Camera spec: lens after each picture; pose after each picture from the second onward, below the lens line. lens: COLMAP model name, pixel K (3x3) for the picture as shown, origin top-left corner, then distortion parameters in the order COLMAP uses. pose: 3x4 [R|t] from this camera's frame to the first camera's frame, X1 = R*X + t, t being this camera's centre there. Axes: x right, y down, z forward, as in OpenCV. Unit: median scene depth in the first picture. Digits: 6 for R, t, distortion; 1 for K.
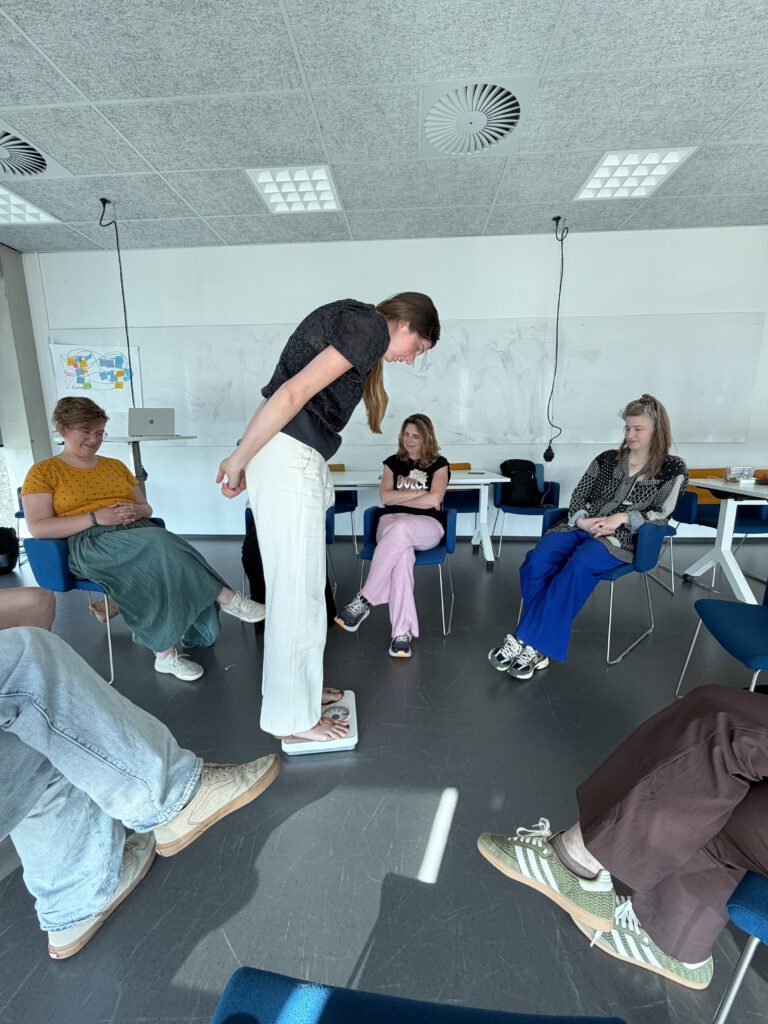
lens RADIAL K [[408.4, 0, 384.9], [0, 408.4, 511.3], [0, 0, 1]] dist [-0.000950, -0.000398]
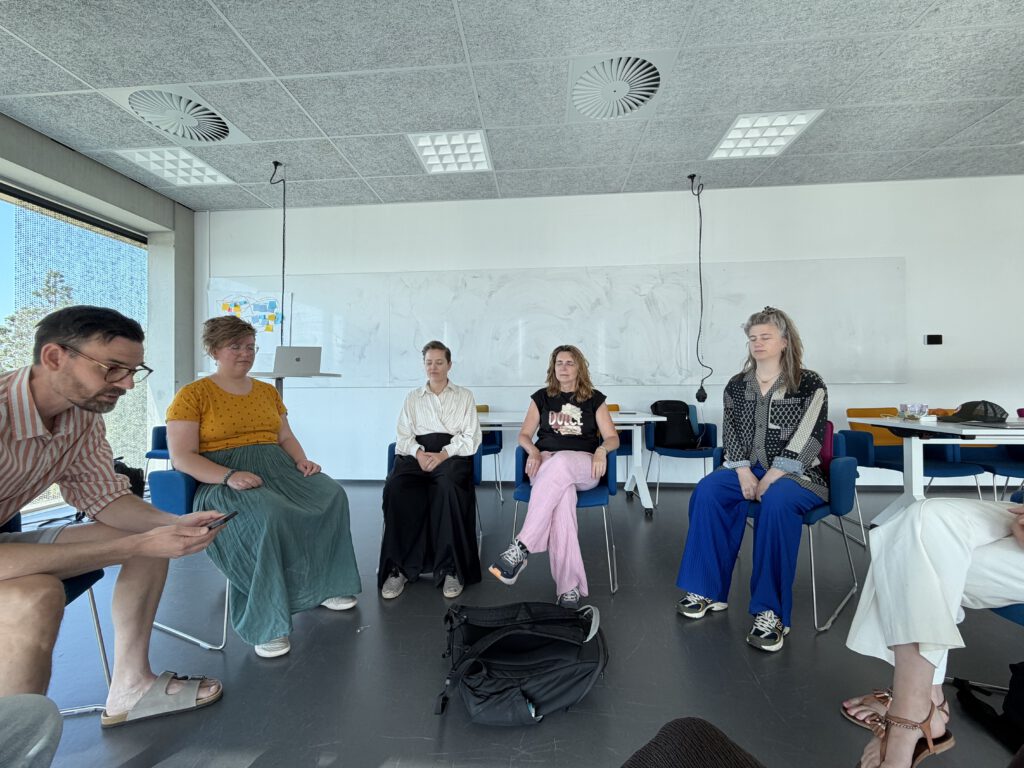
lens RADIAL K [[408.4, 0, 510.6], [0, 408.4, 384.8], [0, 0, 1]] dist [-0.000950, -0.000398]
pose [[0.999807, 0.000612, -0.019648, -0.042514], [-0.004387, 0.981248, -0.192699, 0.034694], [0.019161, 0.192748, 0.981061, 0.057830]]
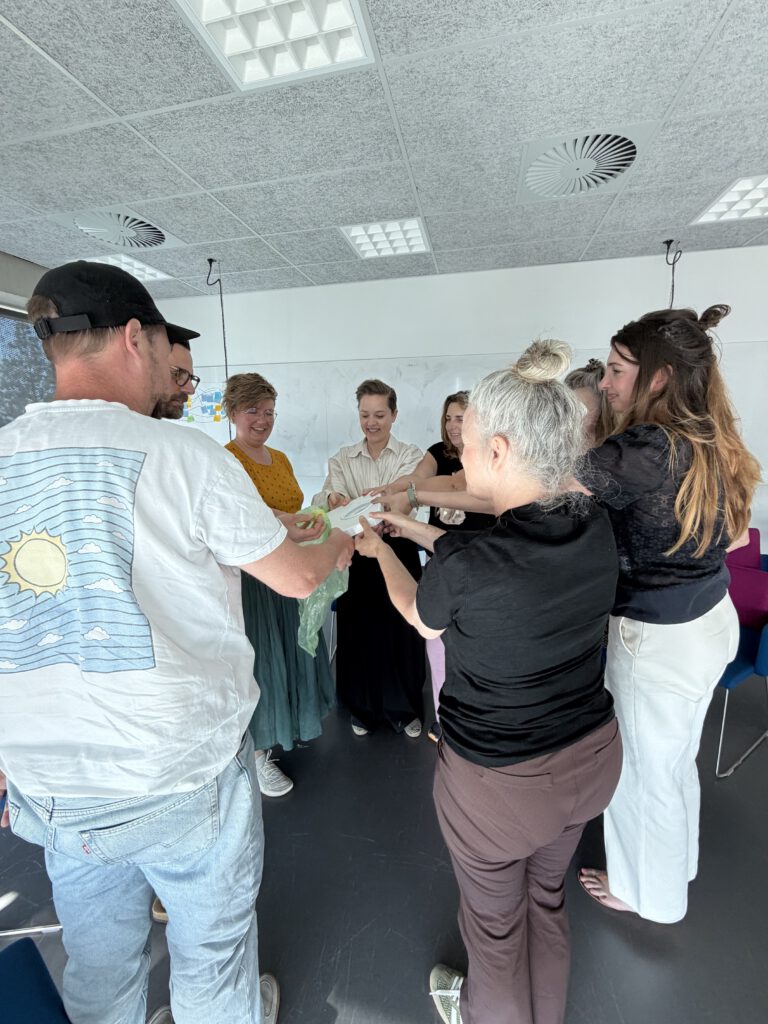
lens RADIAL K [[408.4, 0, 383.8], [0, 408.4, 509.8], [0, 0, 1]] dist [-0.000950, -0.000398]
pose [[0.985911, 0.034195, -0.163736, -0.040764], [-0.030771, 0.999252, 0.023405, -0.158505], [0.164414, -0.018037, 0.986226, -0.005399]]
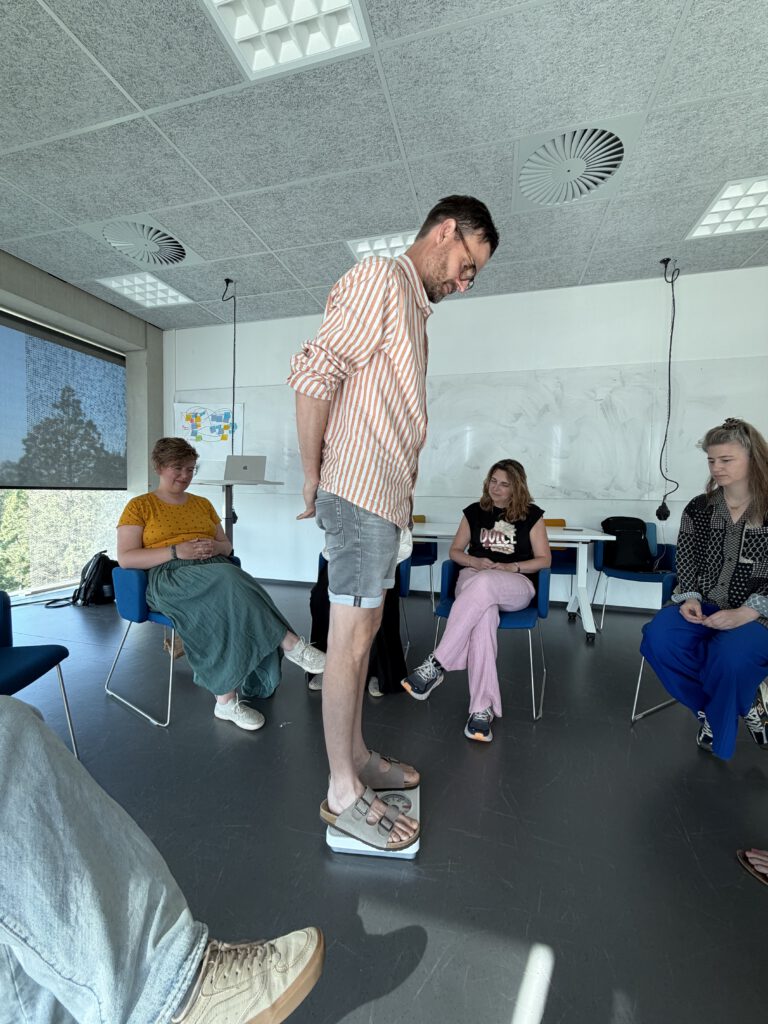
lens RADIAL K [[408.4, 0, 384.5], [0, 408.4, 511.5], [0, 0, 1]] dist [-0.000950, -0.000398]
pose [[0.978371, 0.032863, -0.204230, 0.004132], [-0.061675, 0.988738, -0.136357, 0.017790], [0.197449, 0.146004, 0.969380, 0.070069]]
